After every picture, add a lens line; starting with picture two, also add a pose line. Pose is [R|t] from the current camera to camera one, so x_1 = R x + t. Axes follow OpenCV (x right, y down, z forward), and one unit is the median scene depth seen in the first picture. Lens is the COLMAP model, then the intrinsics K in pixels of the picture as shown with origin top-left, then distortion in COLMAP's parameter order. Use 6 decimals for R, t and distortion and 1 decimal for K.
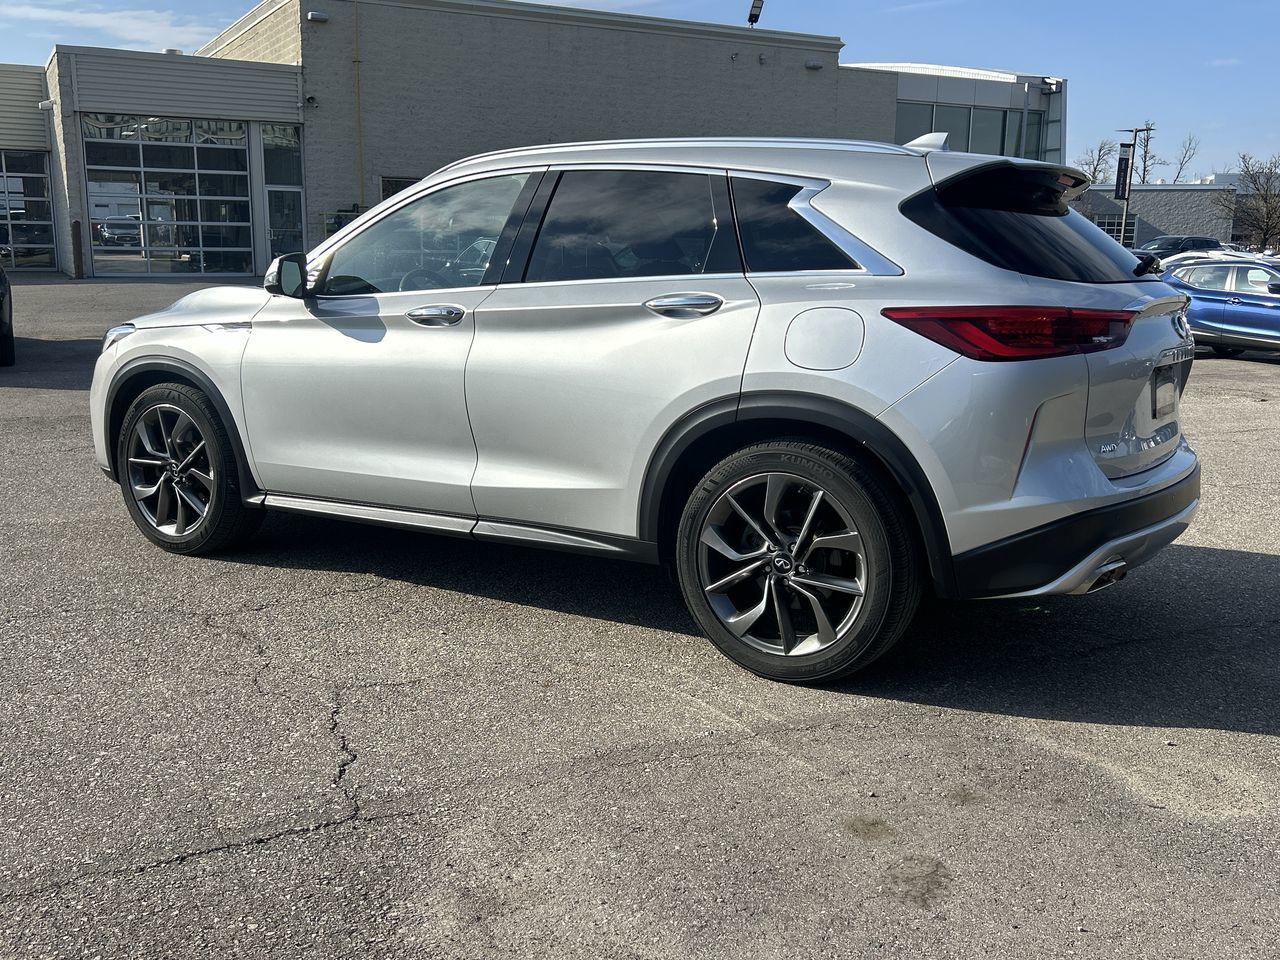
lens RADIAL K [[1259.0, 0, 640.0], [0, 1259.0, 480.0], [0, 0, 1]] dist [0.112850, -0.192498]
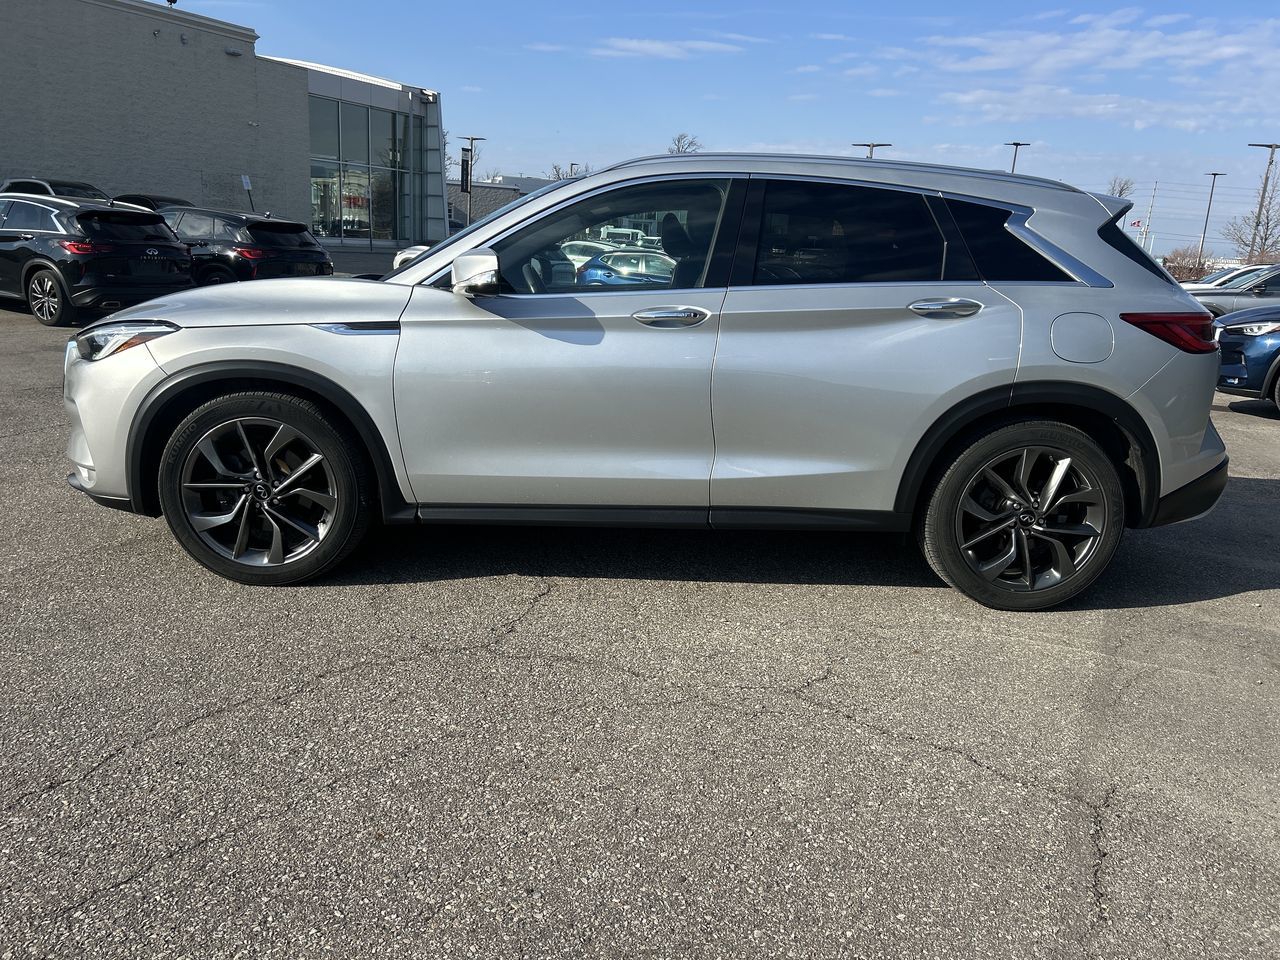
lens RADIAL K [[1005.5, 0, 640.0], [0, 1005.5, 480.0], [0, 0, 1]] dist [0.074978, -0.071517]
pose [[0.822068, -0.103719, 0.559863, -0.667778], [0.065103, 0.993943, 0.088543, -0.074908], [-0.565655, -0.036340, 0.823841, 0.345762]]
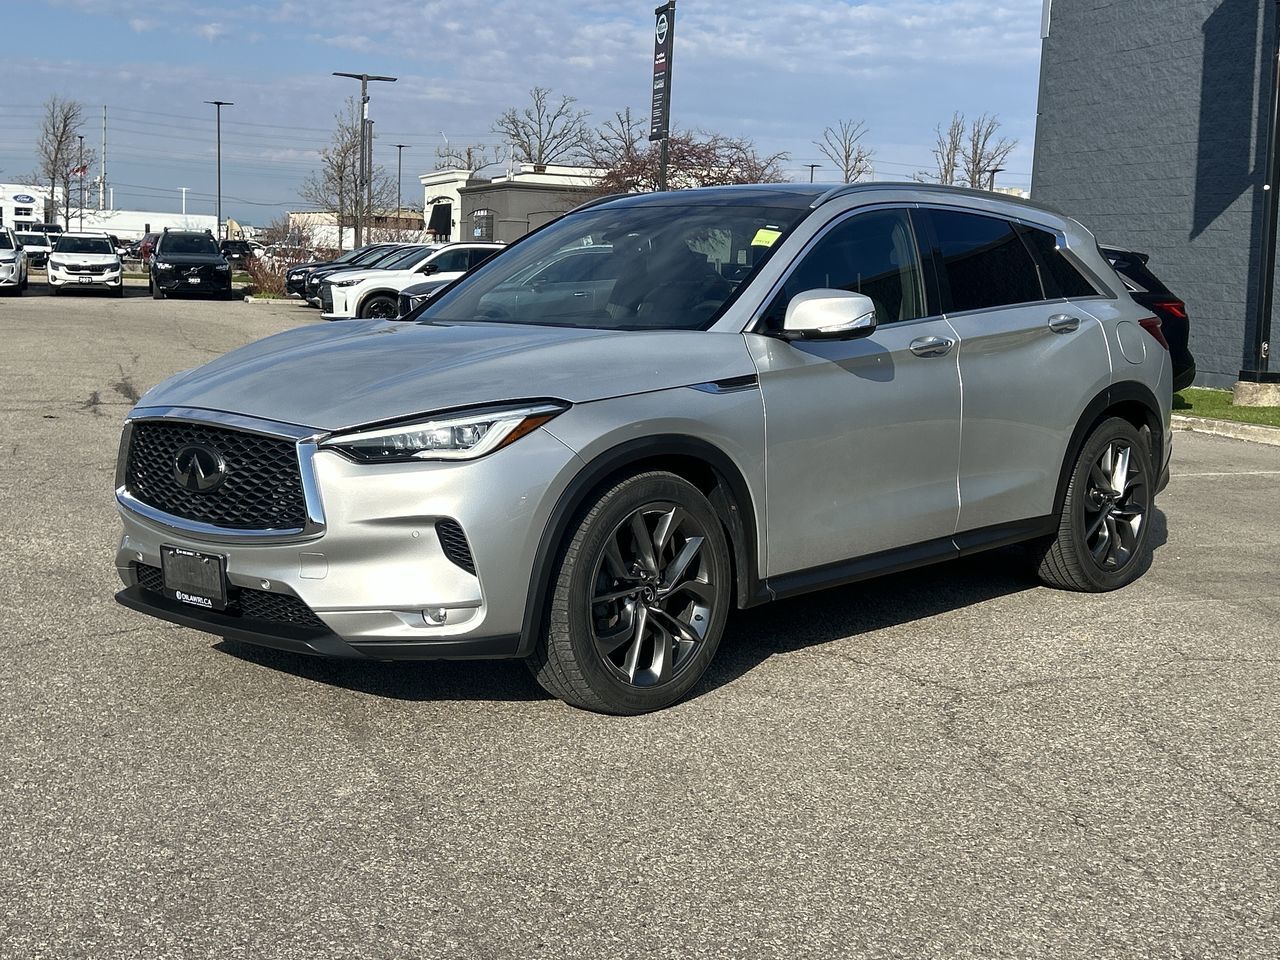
lens RADIAL K [[1608.5, 0, 640.0], [0, 1608.5, 480.0], [0, 0, 1]] dist [0.186745, -0.503690]
pose [[0.190477, -0.138795, 0.971830, -1.526174], [0.152556, 0.982113, 0.110363, -0.210933], [-0.969765, 0.127237, 0.208244, 0.994336]]
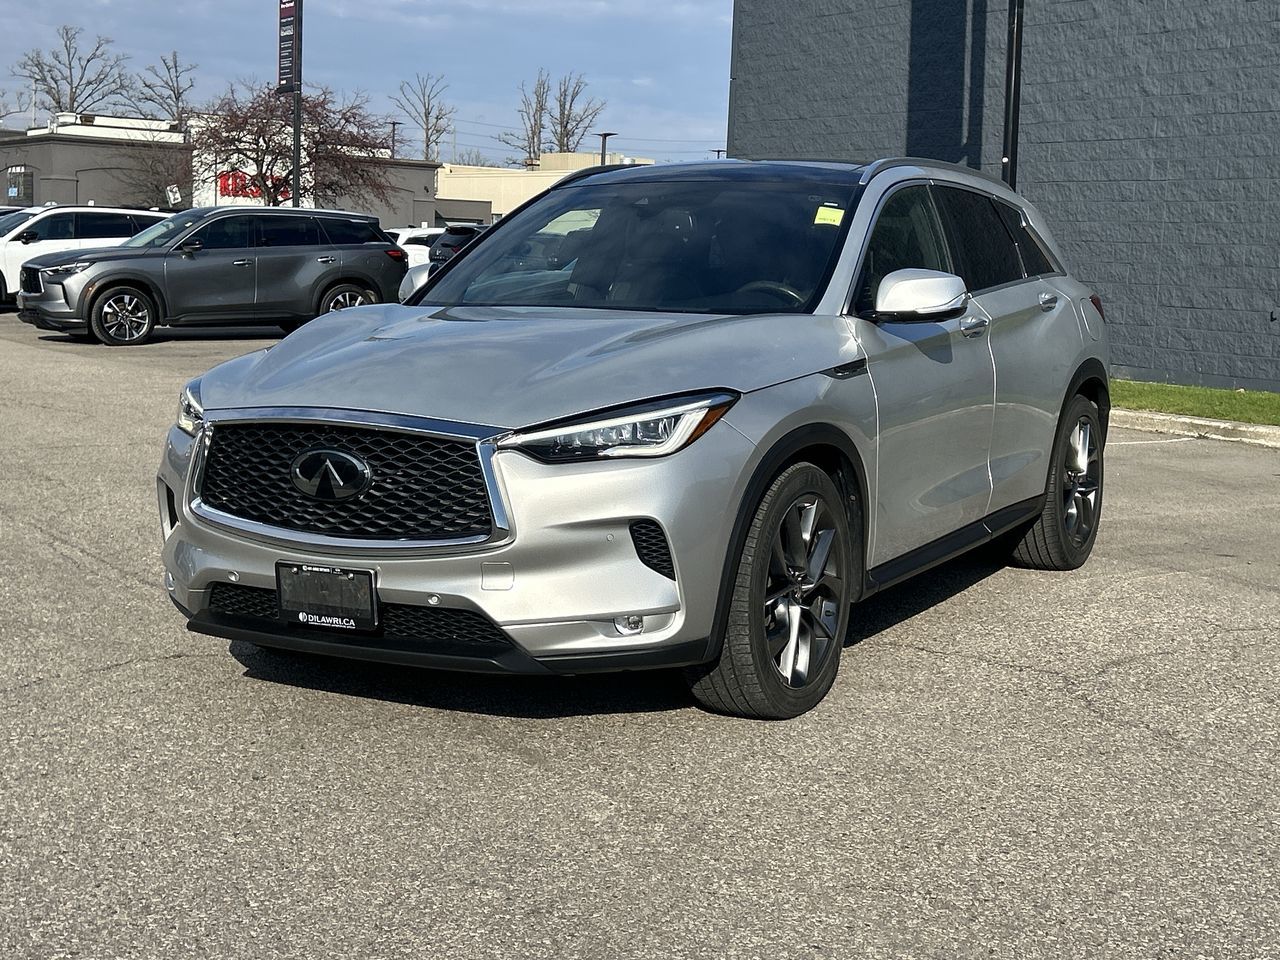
lens RADIAL K [[1753.7, 0, 639.0], [0, 1753.7, 479.9], [0, 0, 1]] dist [0.198050, -0.577169]
pose [[-0.054024, -0.148223, 0.987477, -1.583136], [0.152583, 0.976082, 0.154860, -0.276790], [-0.986813, 0.159038, -0.030116, 1.356332]]
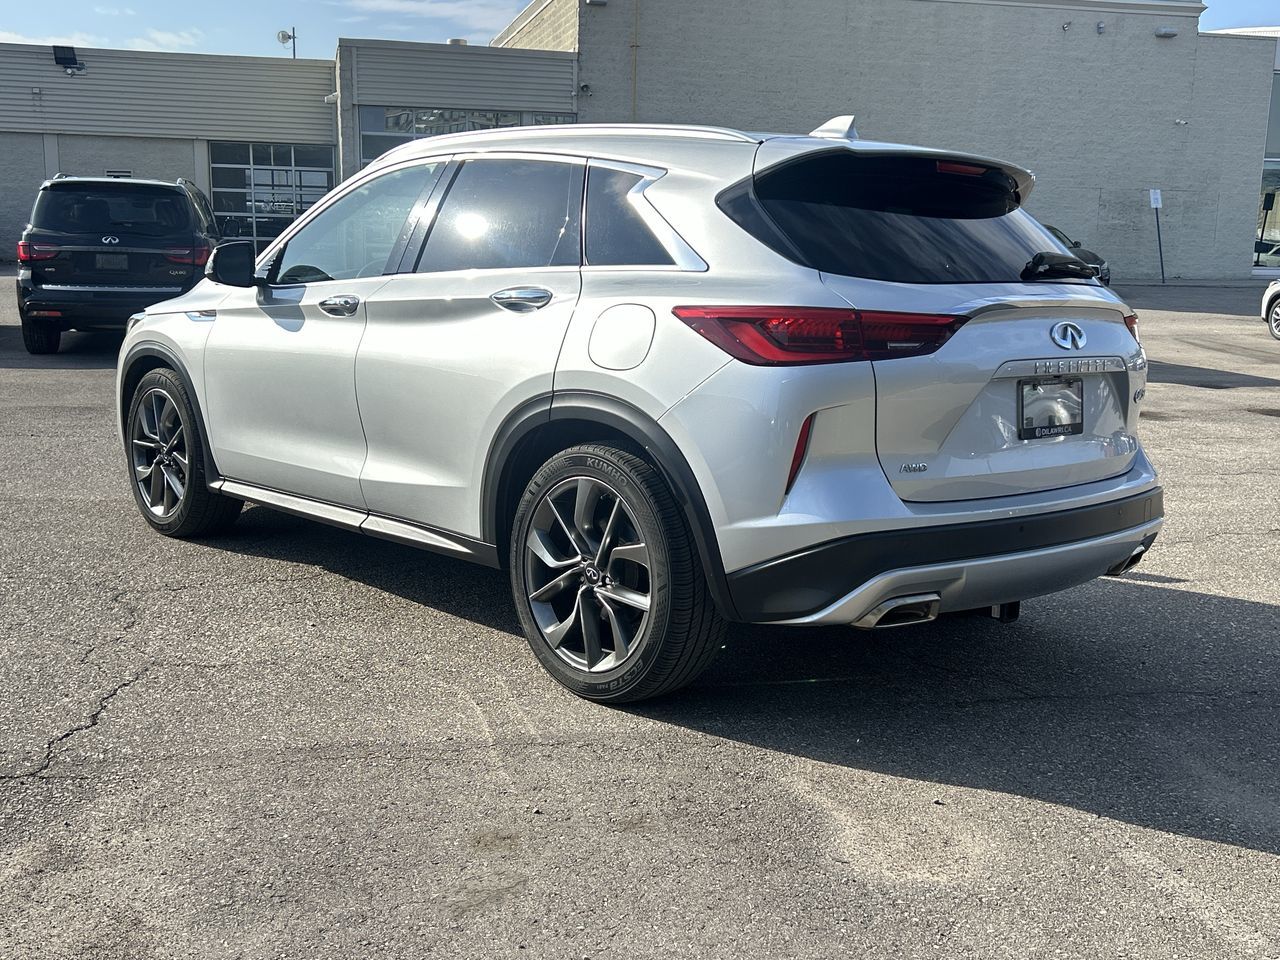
lens RADIAL K [[1406.6, 0, 640.0], [0, 1406.6, 480.0], [0, 0, 1]] dist [0.141448, -0.271072]
pose [[0.964957, 0.053122, -0.256974, 0.366983], [-0.057677, 0.998283, -0.010215, 0.004390], [0.255990, 0.024679, 0.966364, -0.009870]]
